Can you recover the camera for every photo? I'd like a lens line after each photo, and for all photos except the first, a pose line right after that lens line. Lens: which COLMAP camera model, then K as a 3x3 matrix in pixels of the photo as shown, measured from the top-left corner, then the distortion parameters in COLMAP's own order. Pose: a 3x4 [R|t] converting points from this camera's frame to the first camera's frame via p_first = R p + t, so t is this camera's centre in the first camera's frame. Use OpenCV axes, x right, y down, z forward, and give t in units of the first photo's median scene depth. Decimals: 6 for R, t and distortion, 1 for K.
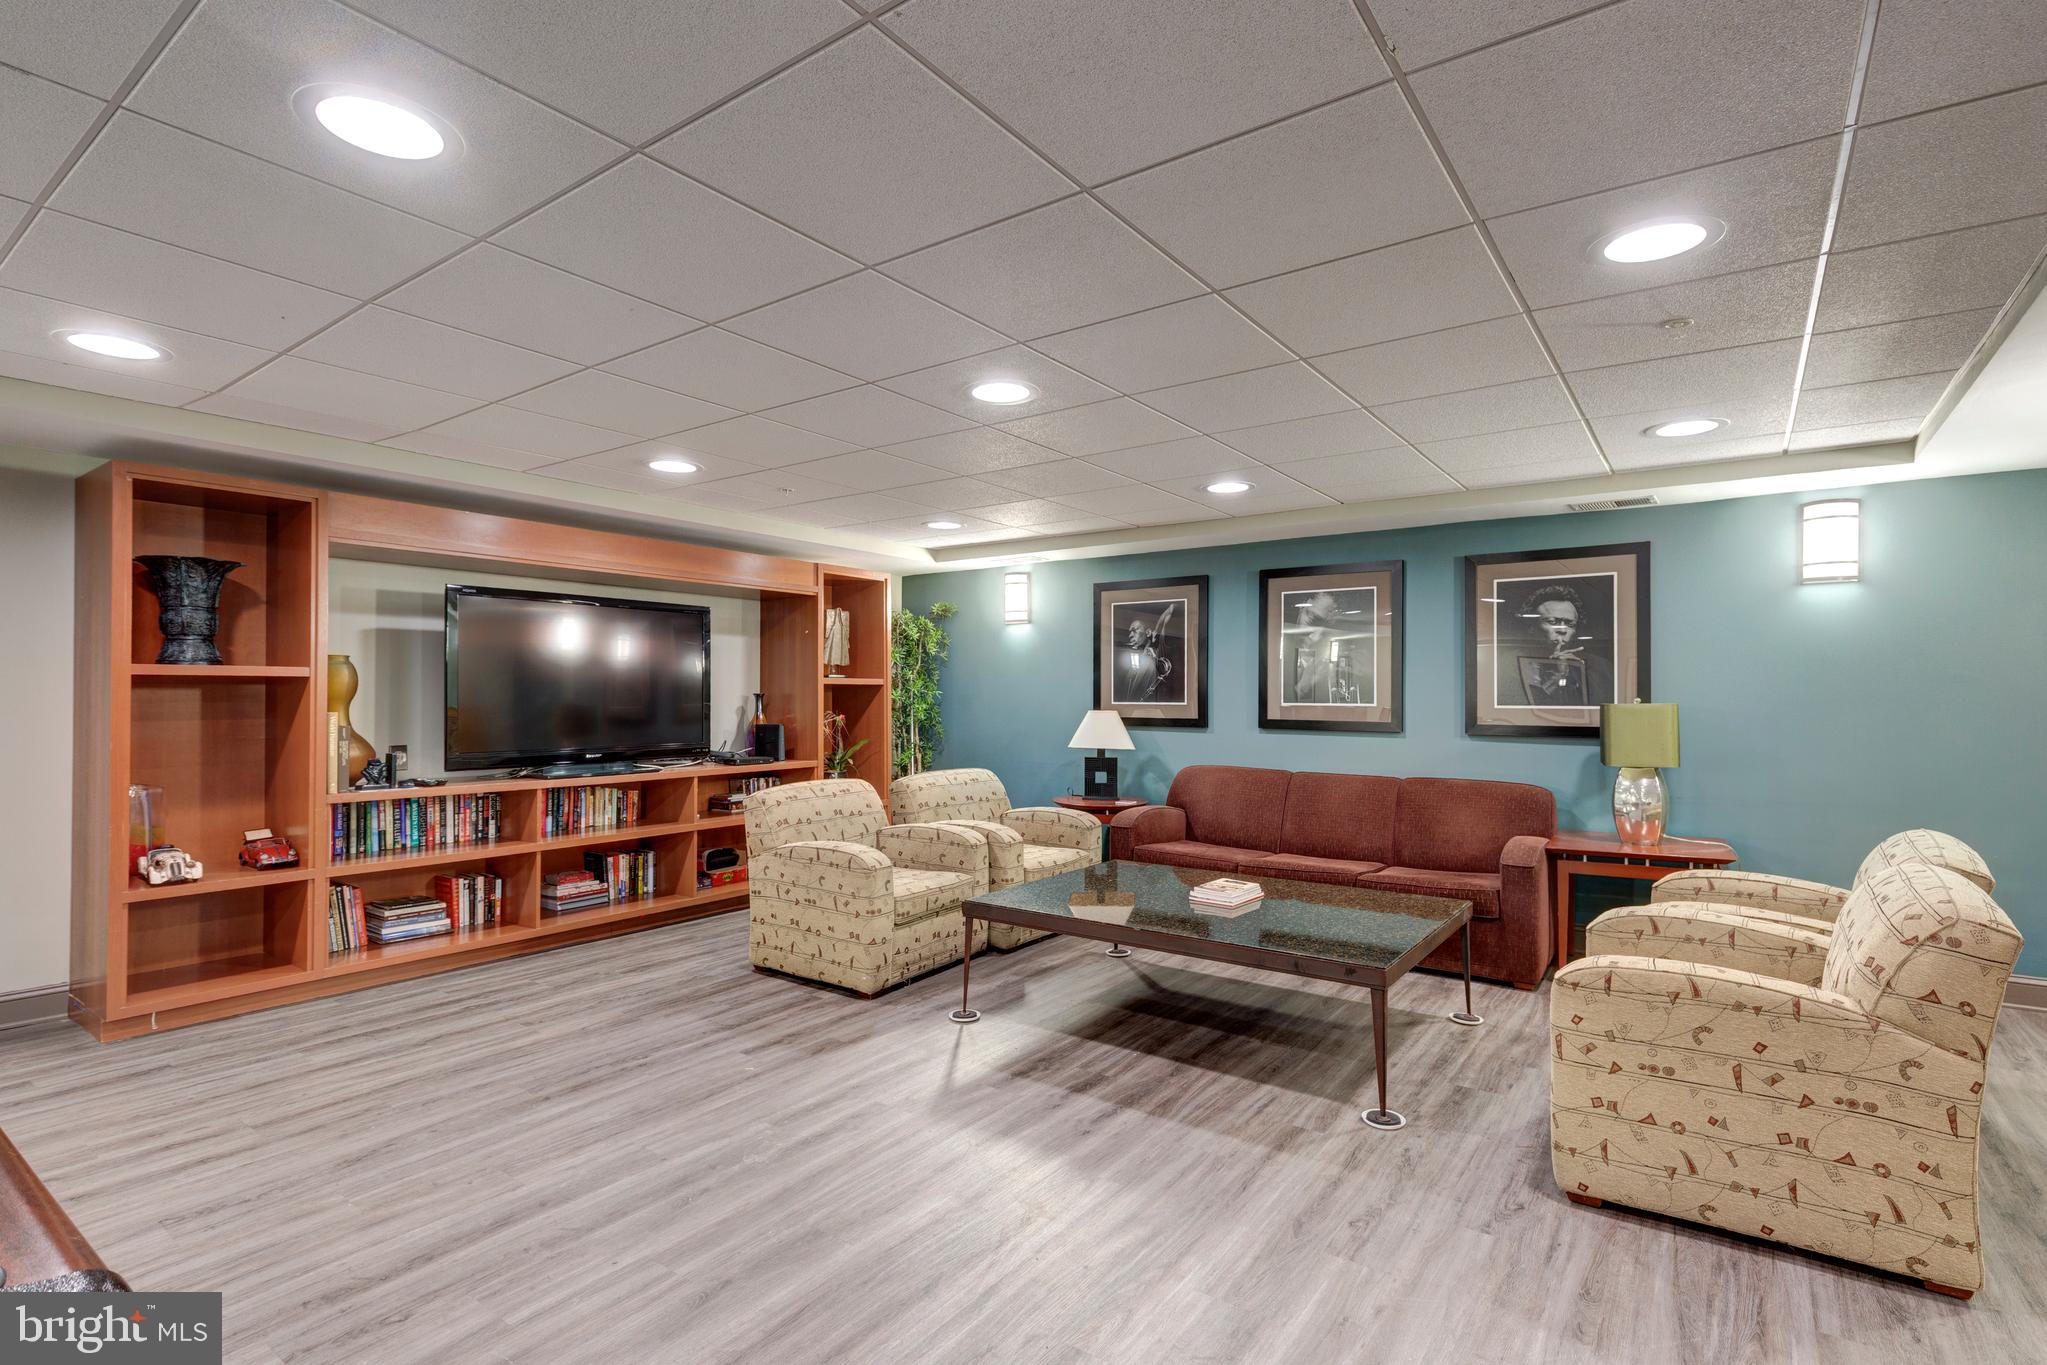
lens RADIAL K [[964.4, 0, 1023.5], [0, 964.4, 682.5], [0, 0, 1]] dist [-0.000006, -0.000064]
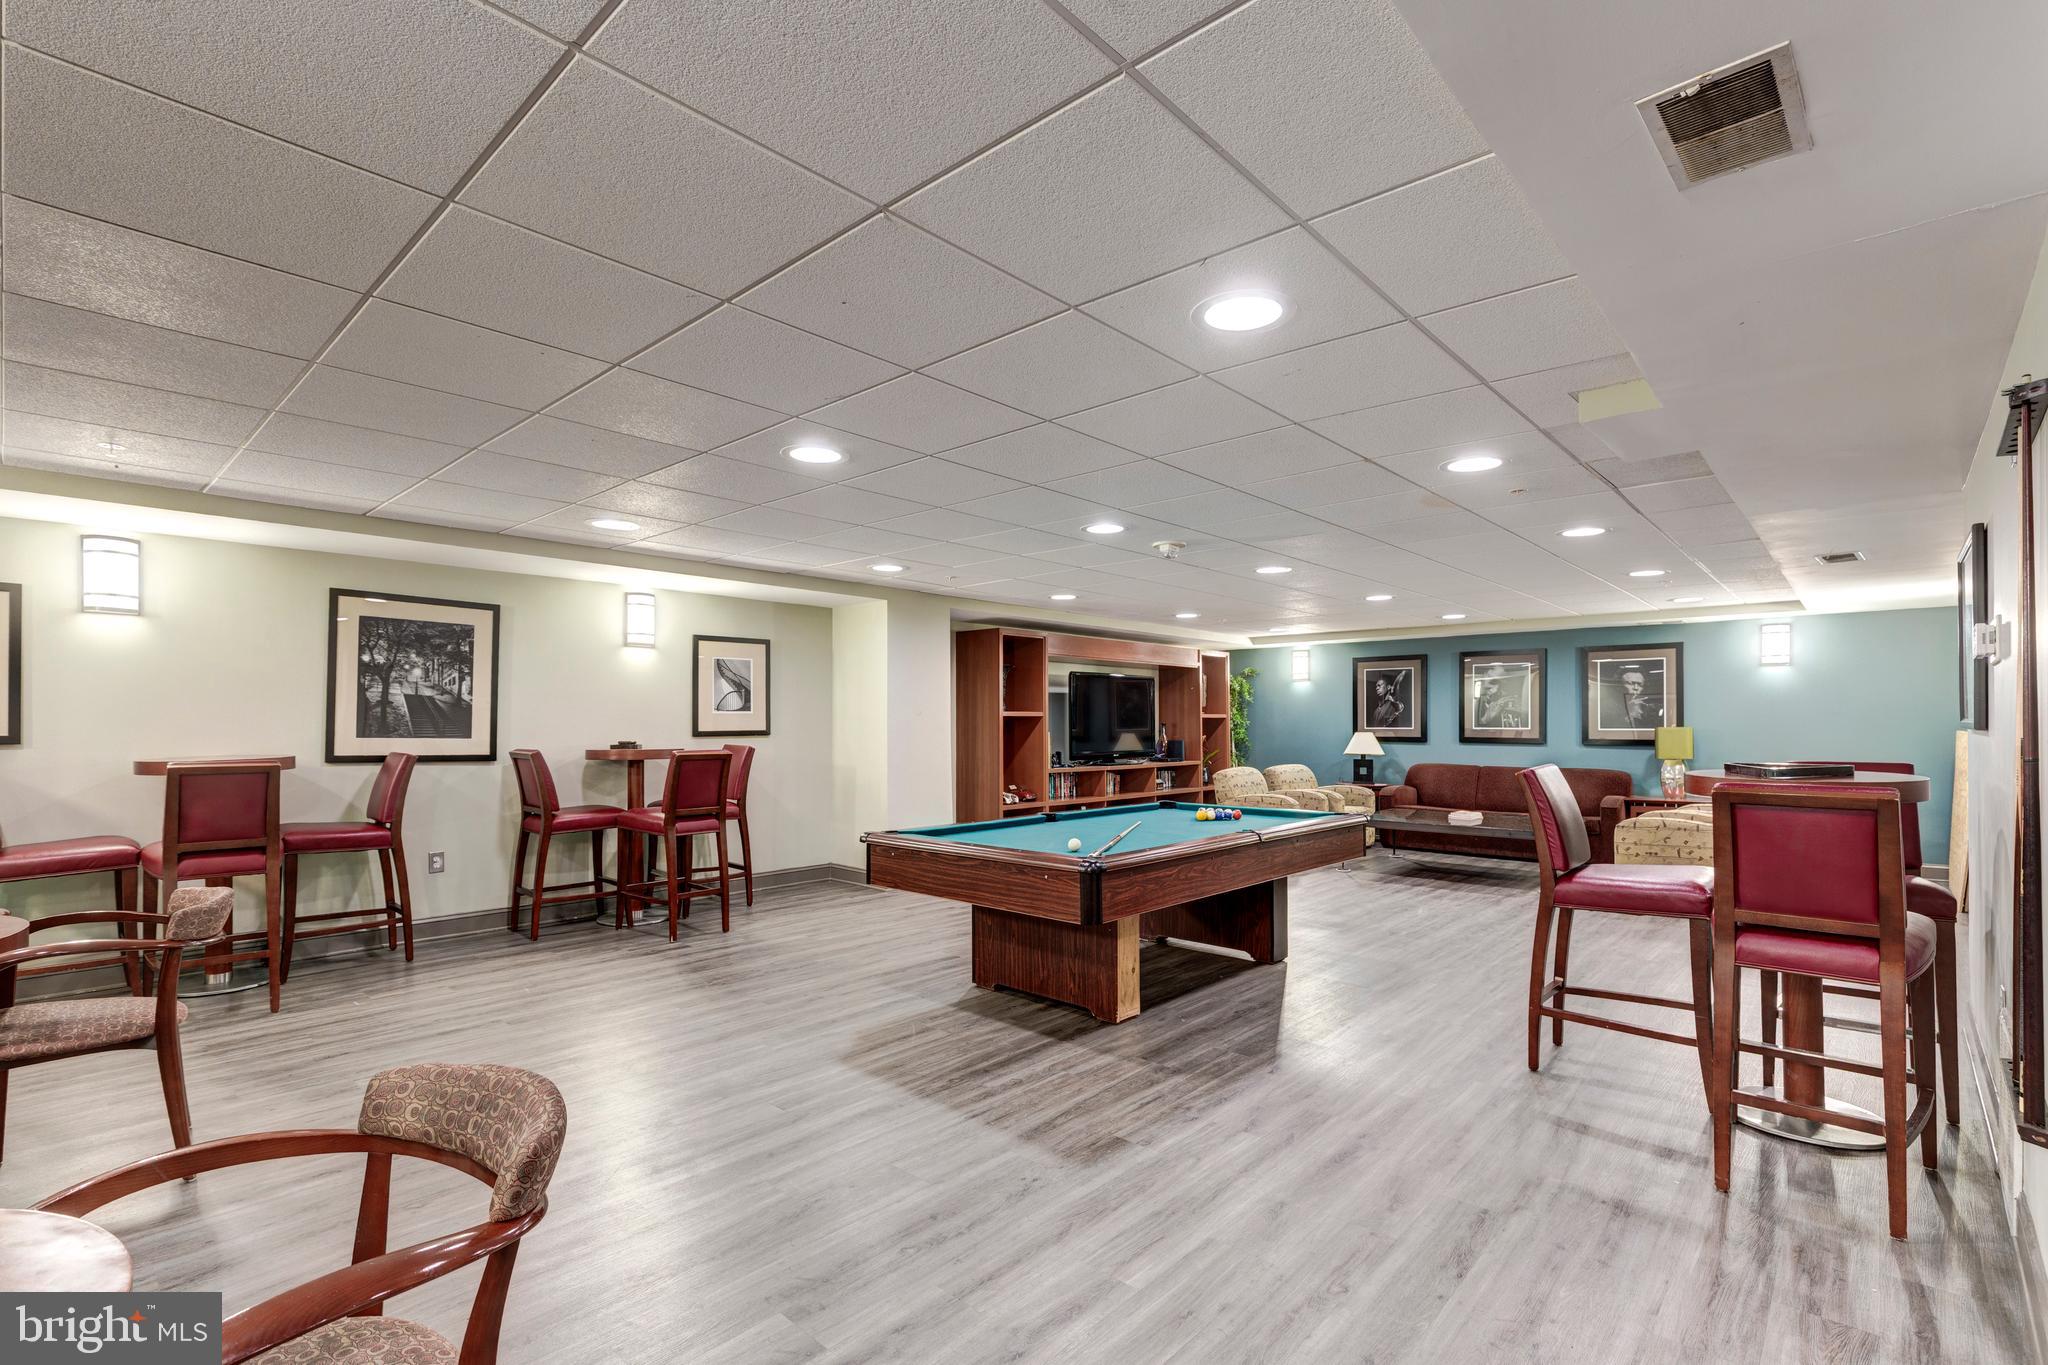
lens RADIAL K [[949.8, 0, 1033.0], [0, 949.8, 706.0], [0, 0, 1]] dist [-0.000013, 0.000062]
pose [[0.995489, -0.003699, -0.094808, -0.381979], [0.003118, 0.999975, -0.006269, -0.010565], [0.094829, 0.005945, 0.995476, -0.837191]]
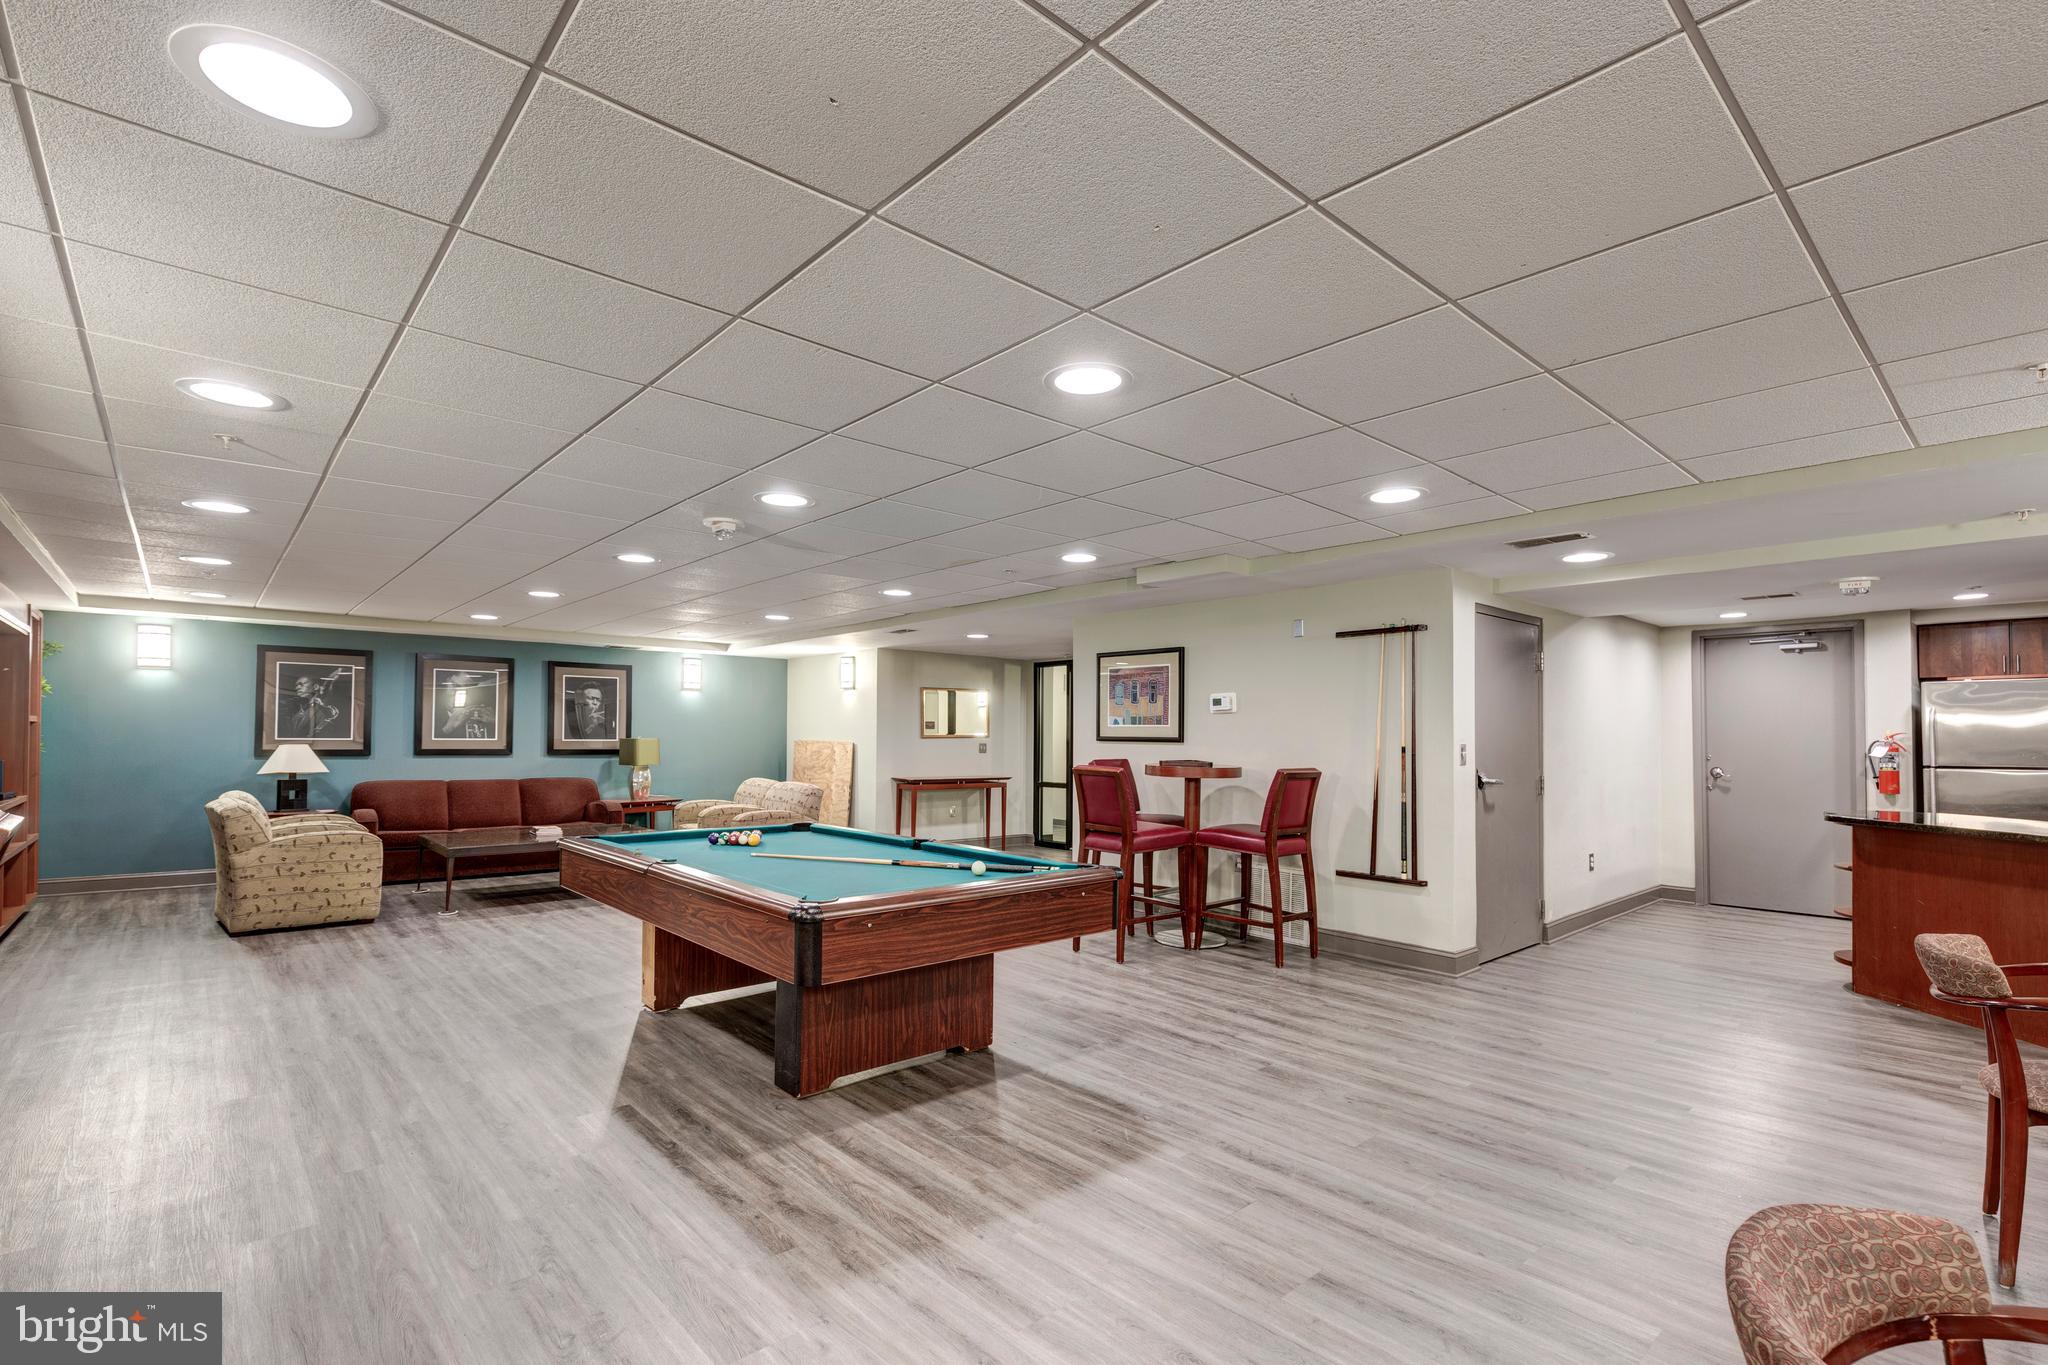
lens RADIAL K [[920.5, 0, 1024.2], [0, 920.5, 729.4], [0, 0, 1]] dist [0.001589, 0.000107]
pose [[0.204485, 0.007297, 0.978843, -1.045054], [-0.016756, 0.999852, -0.003953, -0.004044], [-0.978726, -0.015593, 0.204577, -0.272456]]
